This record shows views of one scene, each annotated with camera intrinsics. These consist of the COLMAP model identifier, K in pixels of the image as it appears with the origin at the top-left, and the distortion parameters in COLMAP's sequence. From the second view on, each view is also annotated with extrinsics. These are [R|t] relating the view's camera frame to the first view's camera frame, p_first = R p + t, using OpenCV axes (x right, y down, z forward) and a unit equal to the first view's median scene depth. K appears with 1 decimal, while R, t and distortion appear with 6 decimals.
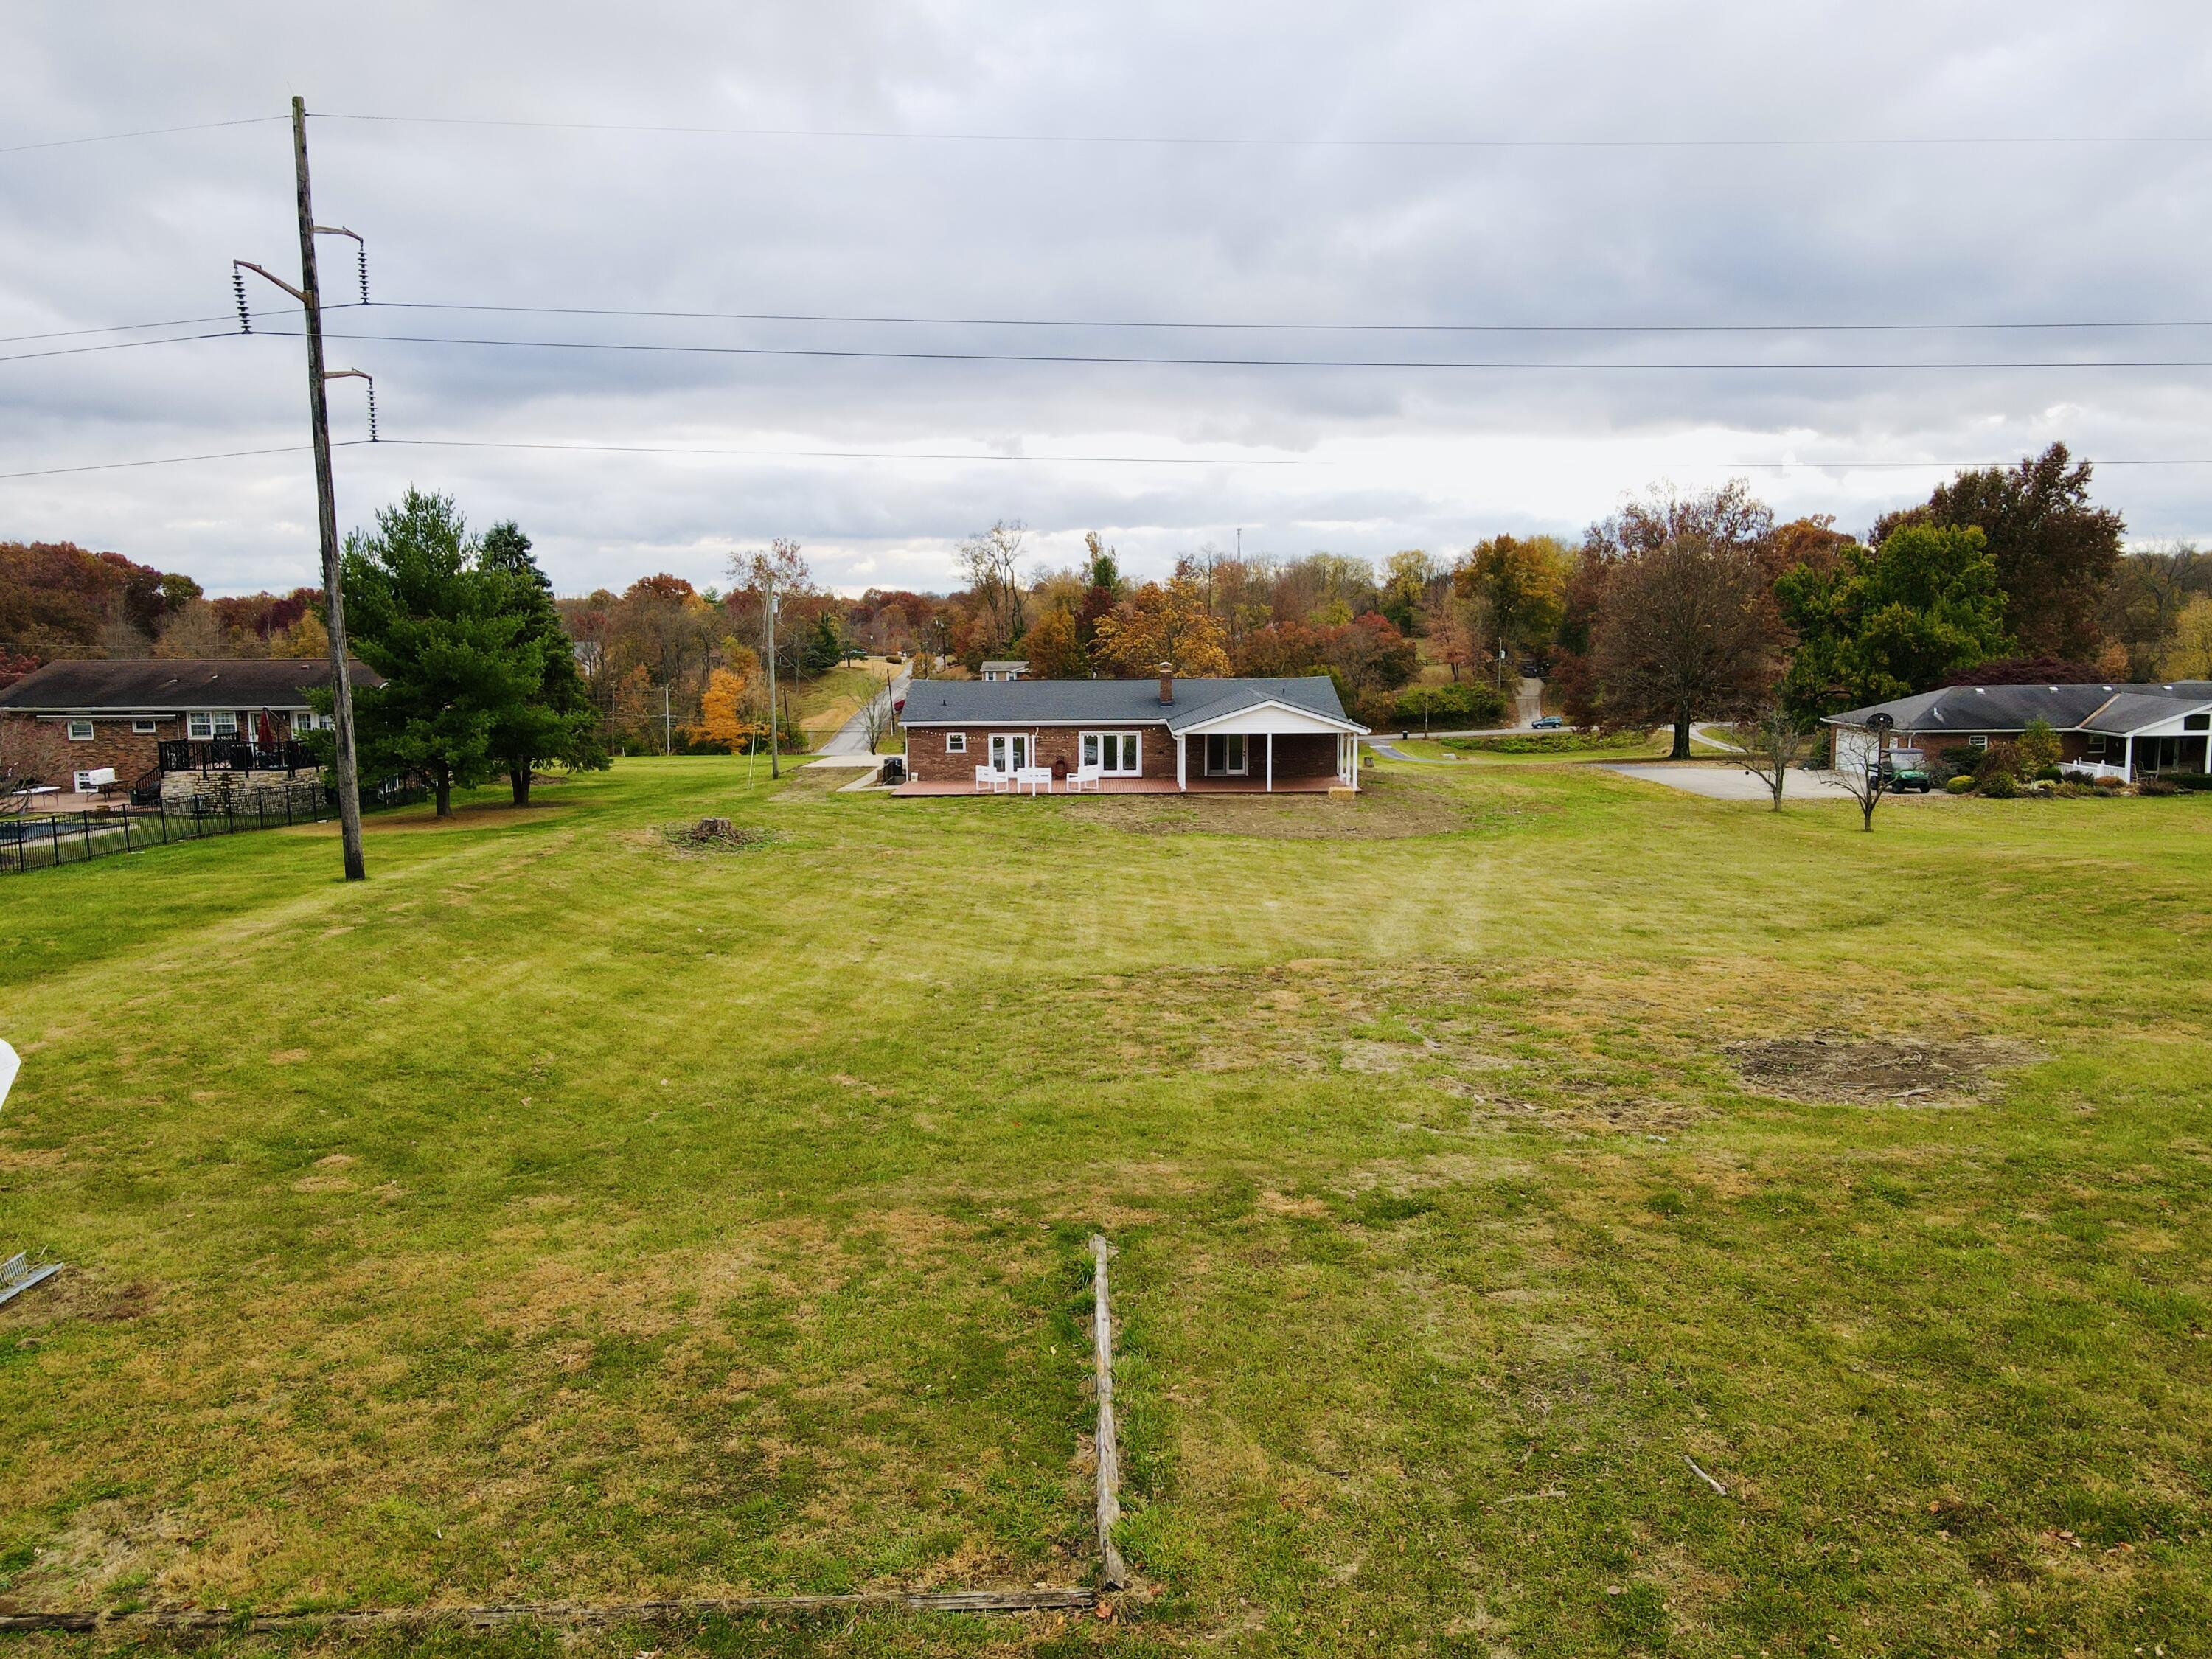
lens RADIAL K [[1604.5, 0, 1107.8], [0, 1604.5, 830.2], [0, 0, 1]] dist [-0.003393, 0.020257]
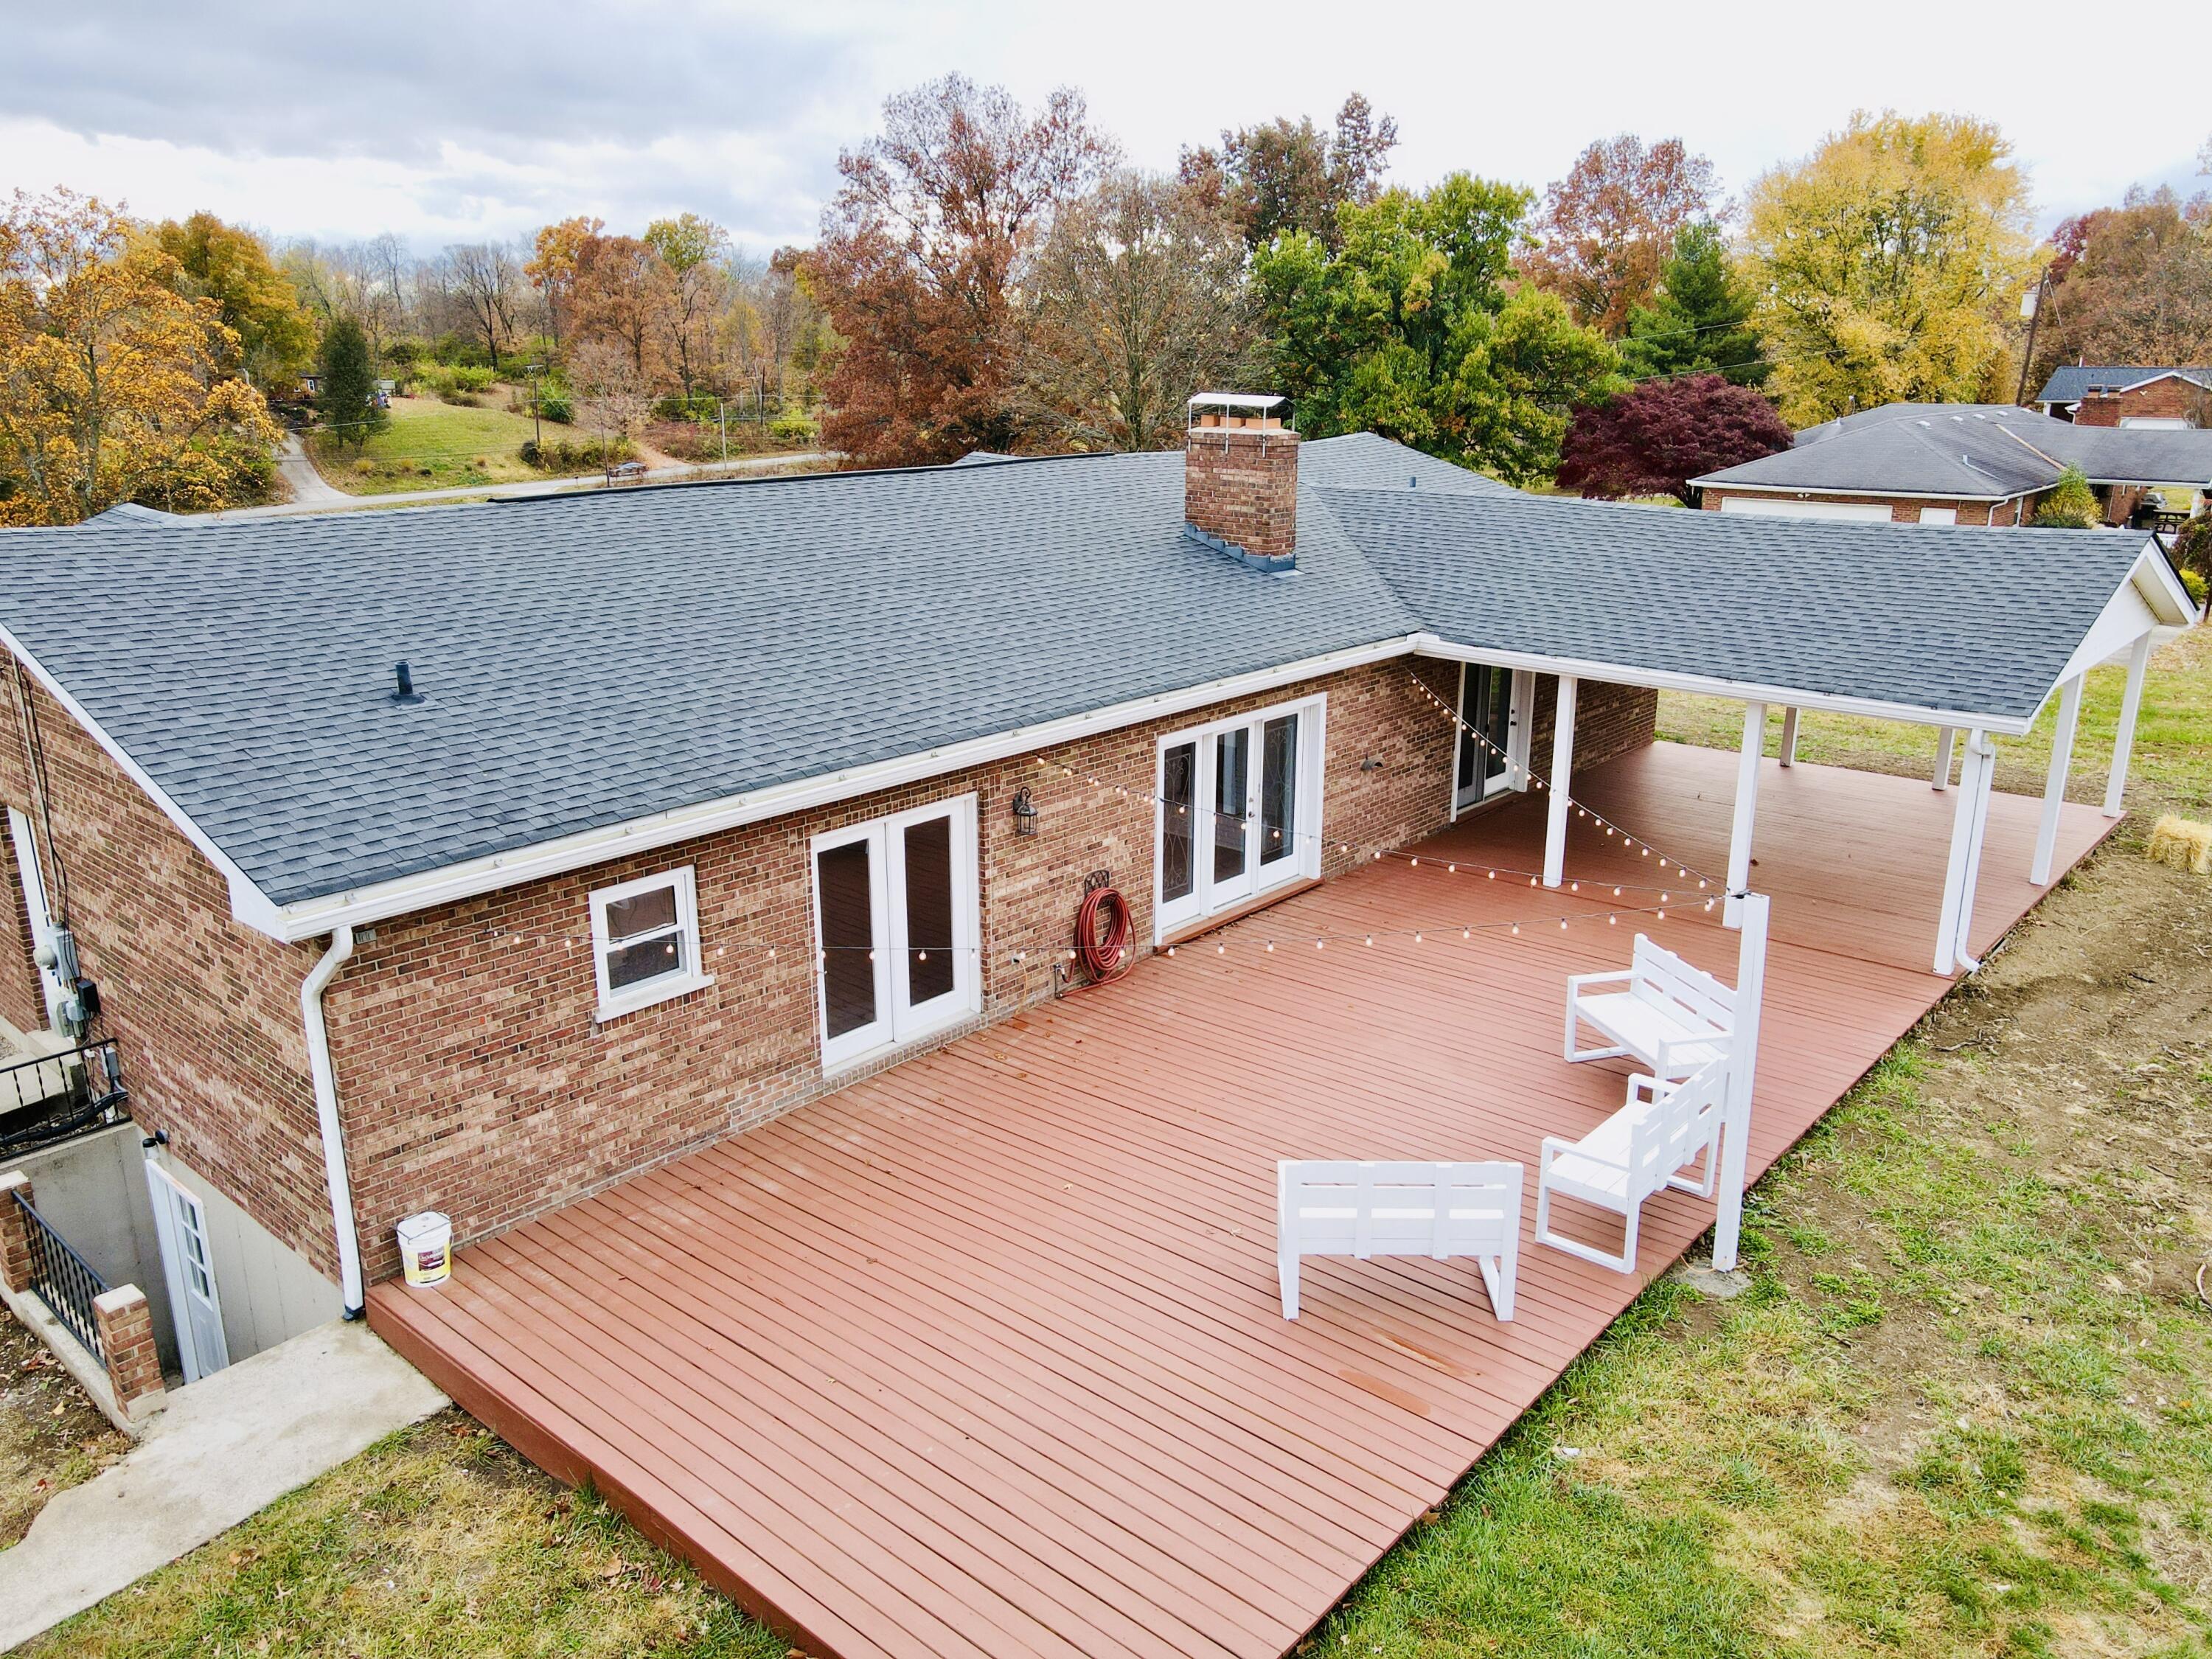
lens RADIAL K [[1604.5, 0, 1104.7], [0, 1604.5, 825.8], [0, 0, 1]] dist [-0.003393, 0.020257]
pose [[0.656965, -0.205640, 0.725333, -0.115364], [0.092710, 0.976816, 0.192967, -0.059891], [-0.748199, -0.059527, 0.660799, 0.566677]]
